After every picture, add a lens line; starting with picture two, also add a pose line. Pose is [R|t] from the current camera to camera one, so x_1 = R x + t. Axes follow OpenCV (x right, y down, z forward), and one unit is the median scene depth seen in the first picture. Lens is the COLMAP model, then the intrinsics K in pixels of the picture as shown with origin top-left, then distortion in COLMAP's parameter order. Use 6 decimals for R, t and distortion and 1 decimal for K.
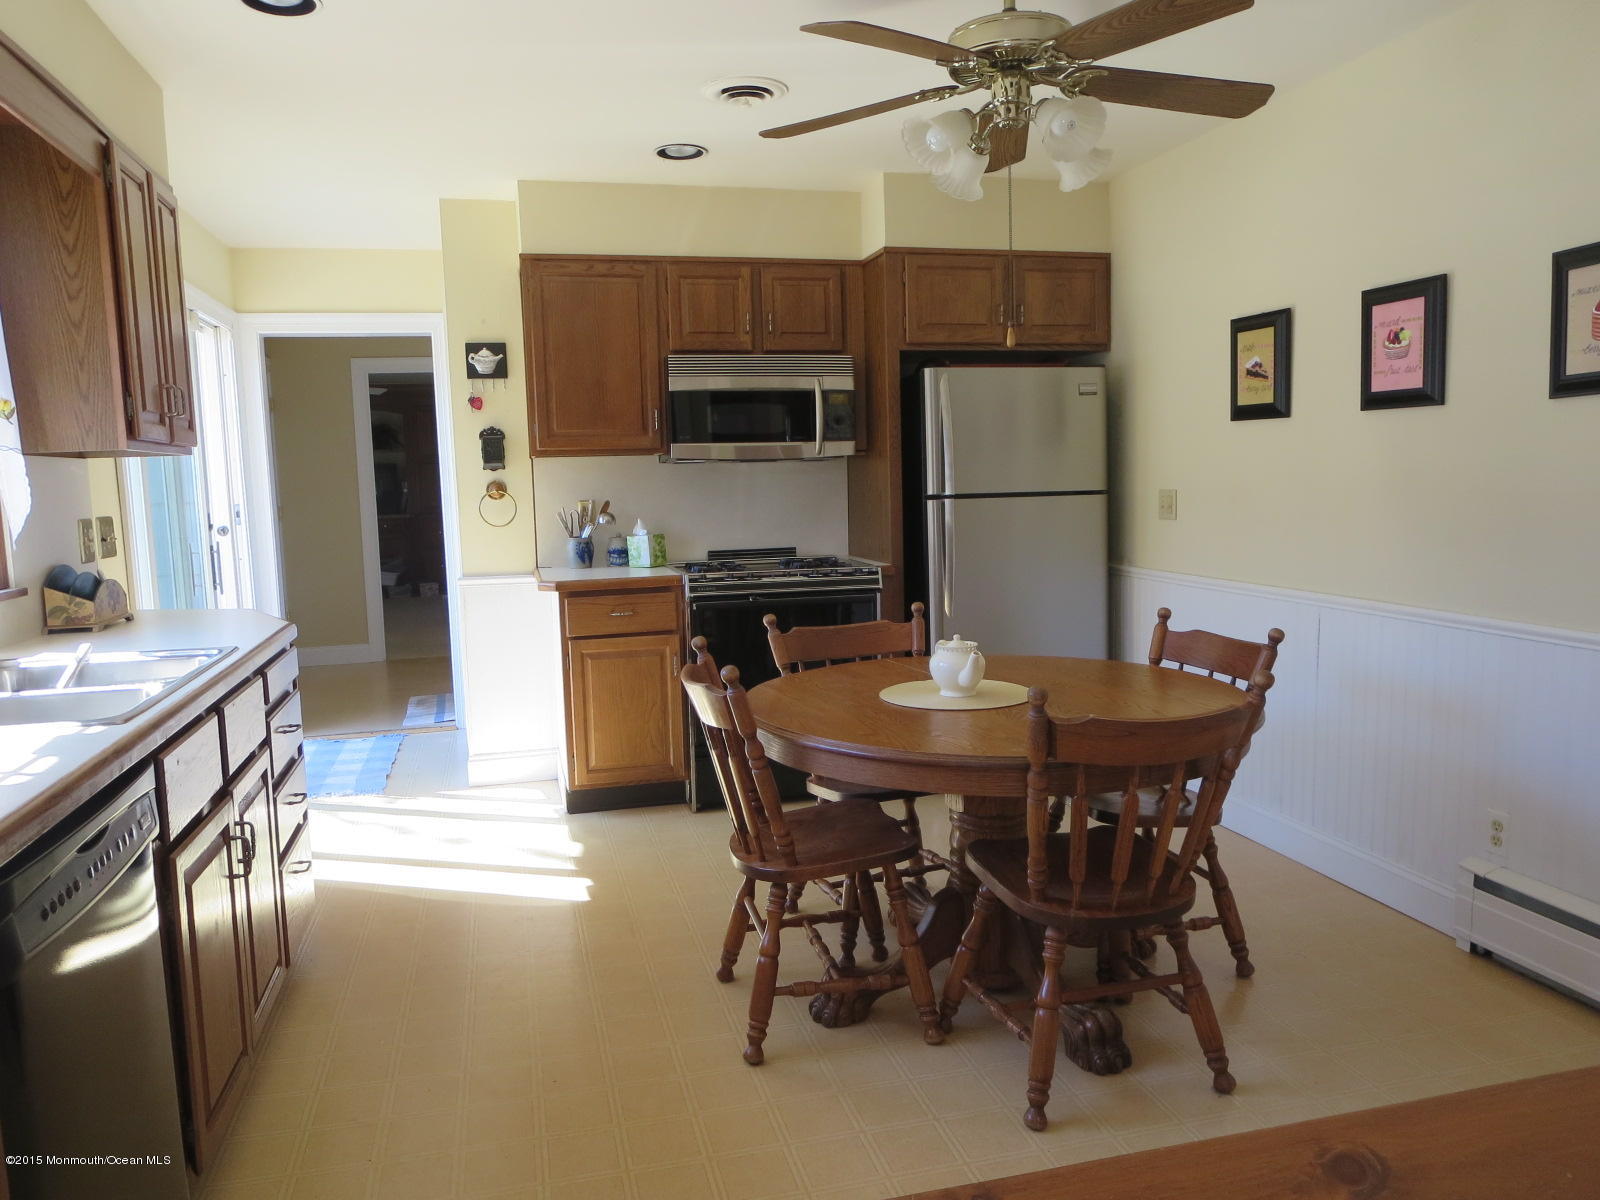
lens RADIAL K [[1115.5, 0, 800.0], [0, 1115.5, 600.0], [0, 0, 1]] dist [-0.031255, 0.006049]
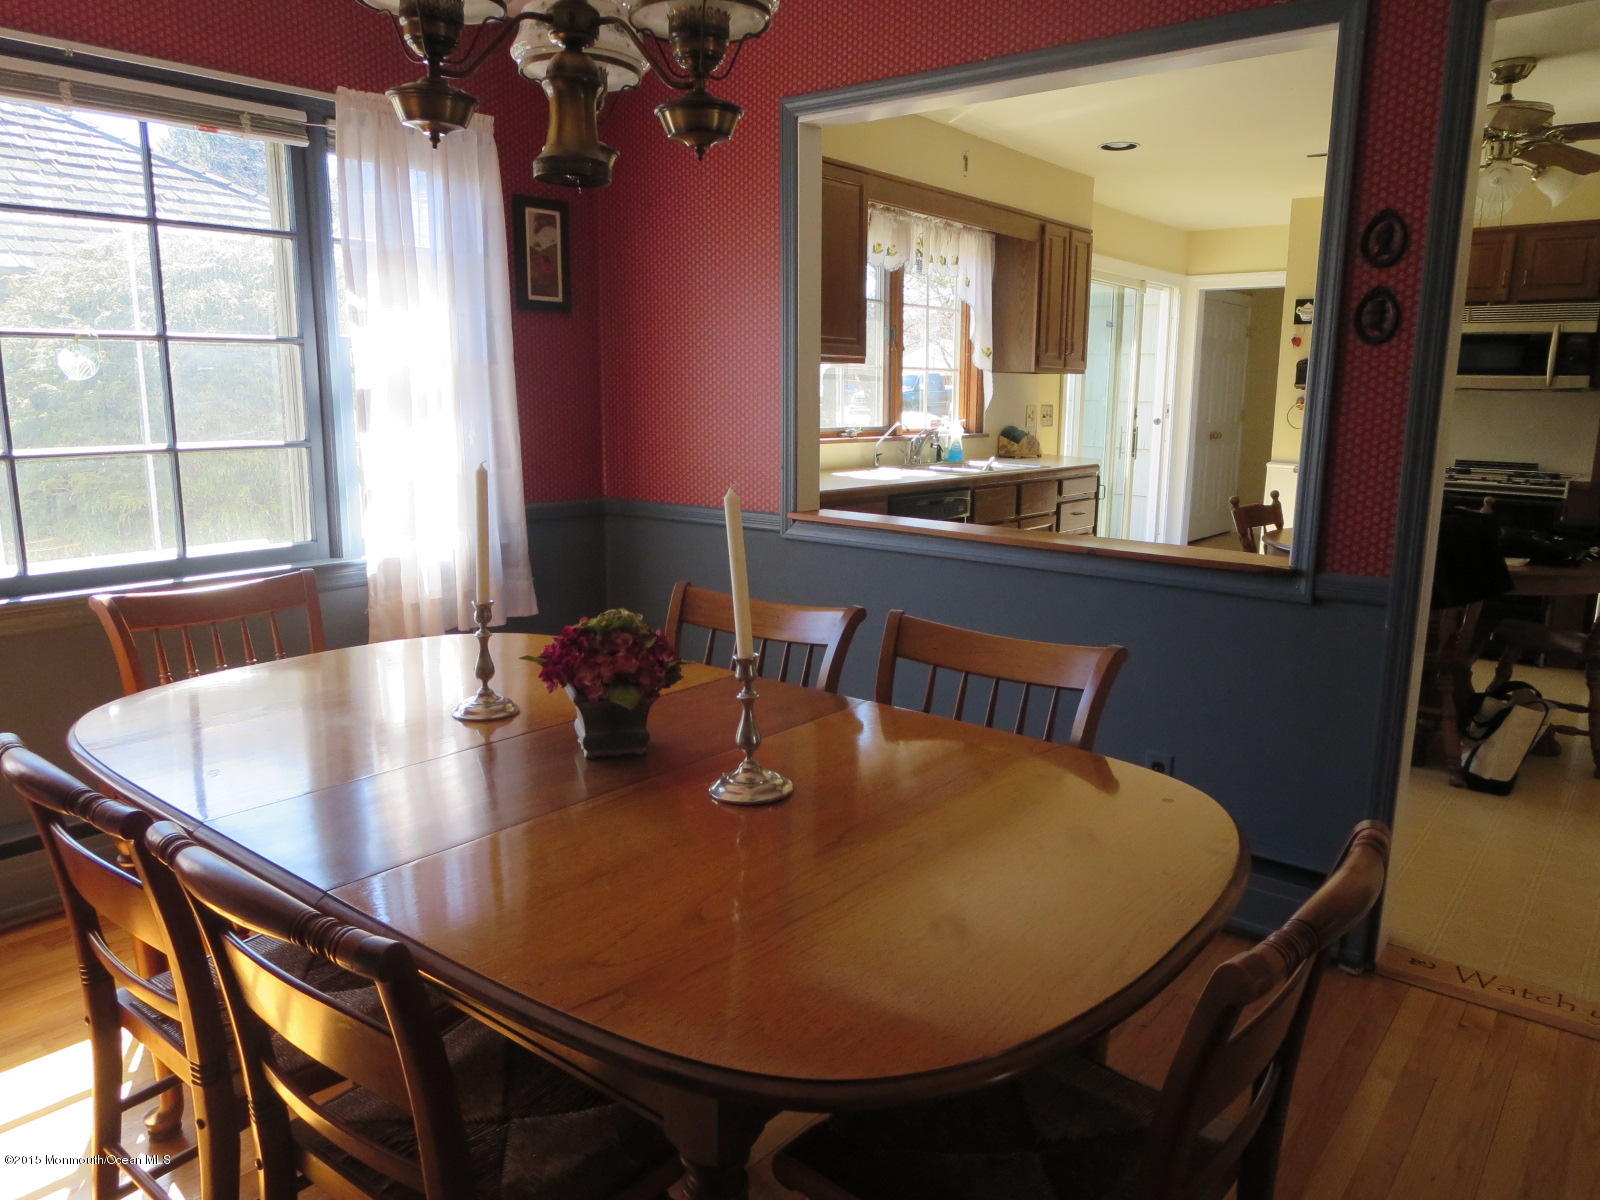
lens RADIAL K [[1152.0, 0, 828.1], [0, 1152.0, 586.6], [0, 0, 1]] dist [-0.004196, 0.034157]
pose [[0.615814, 0.170622, -0.769195, 0.540430], [-0.124394, 0.985081, 0.118921, 0.033080], [0.778010, 0.022450, 0.627851, -0.403281]]
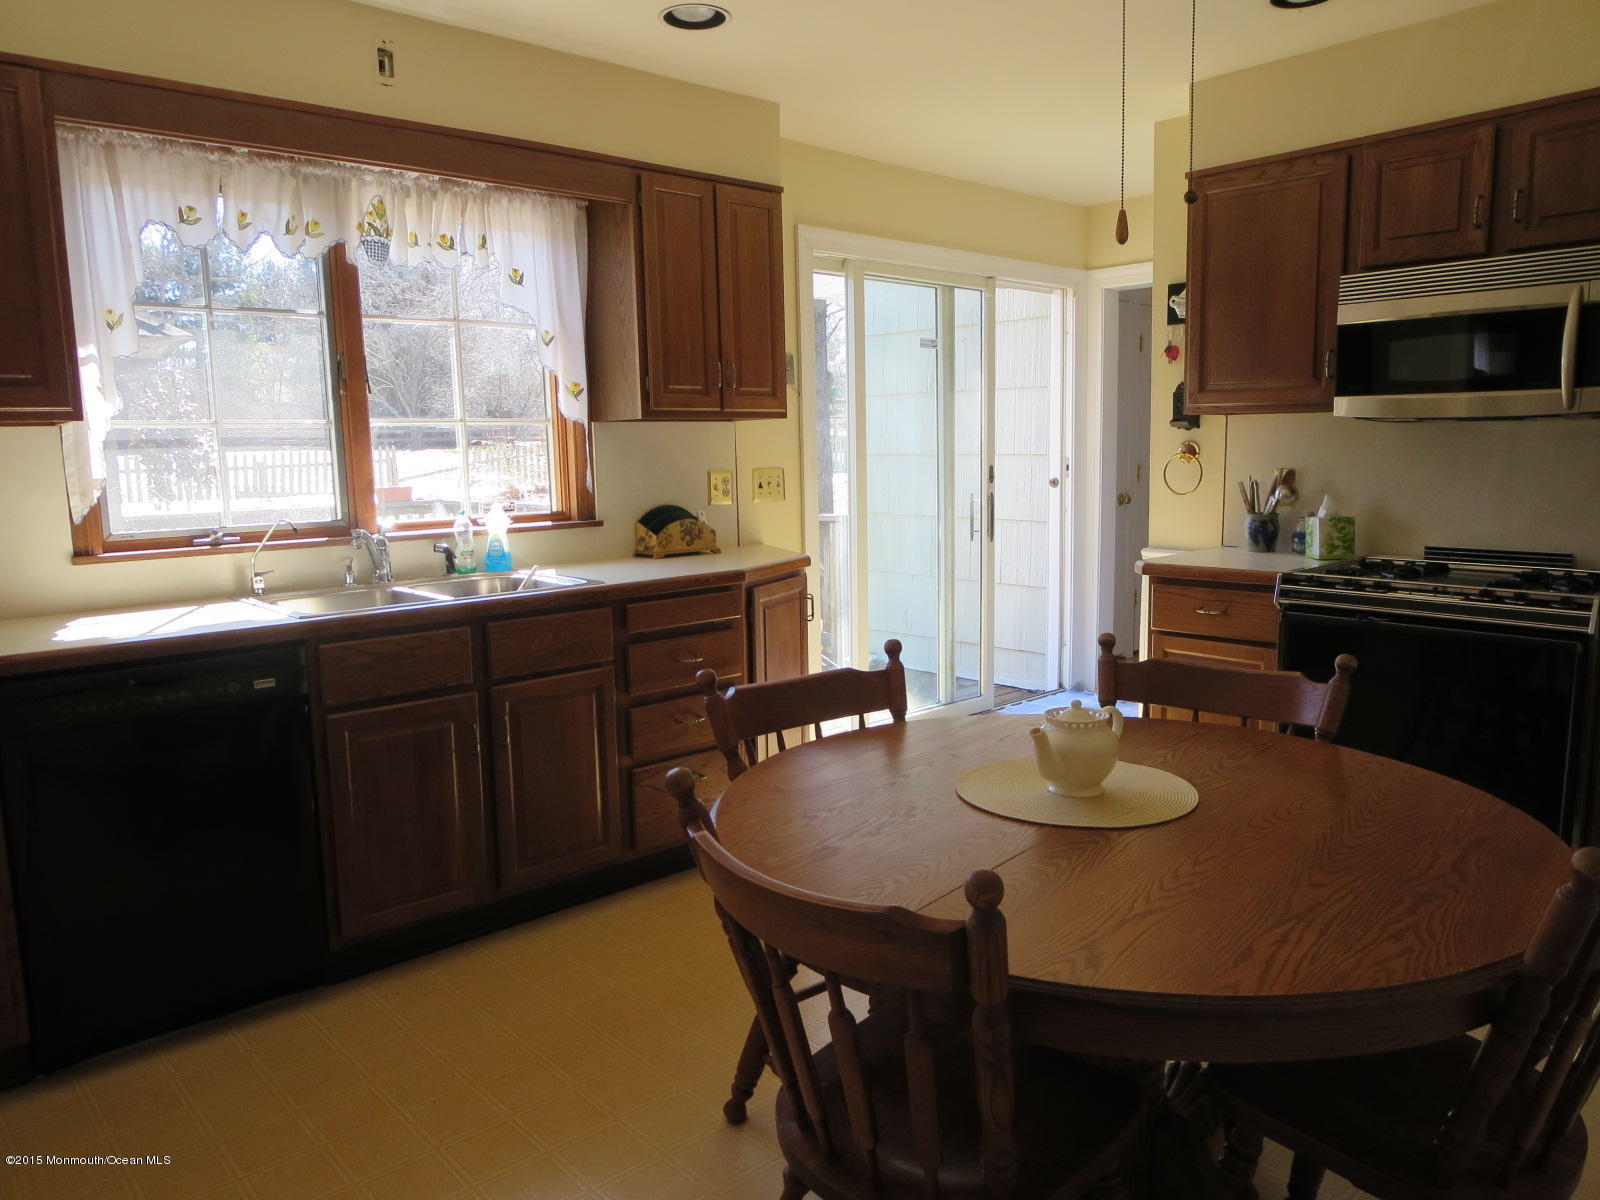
lens RADIAL K [[1137.4, 0, 800.0], [0, 1137.4, 600.0], [0, 0, 1]] dist [-0.022801, 0.034398]
pose [[0.469647, 0.138242, -0.871964, 0.383358], [-0.095968, 0.989806, 0.105236, -0.050062], [0.877623, 0.034257, 0.478126, 0.321488]]
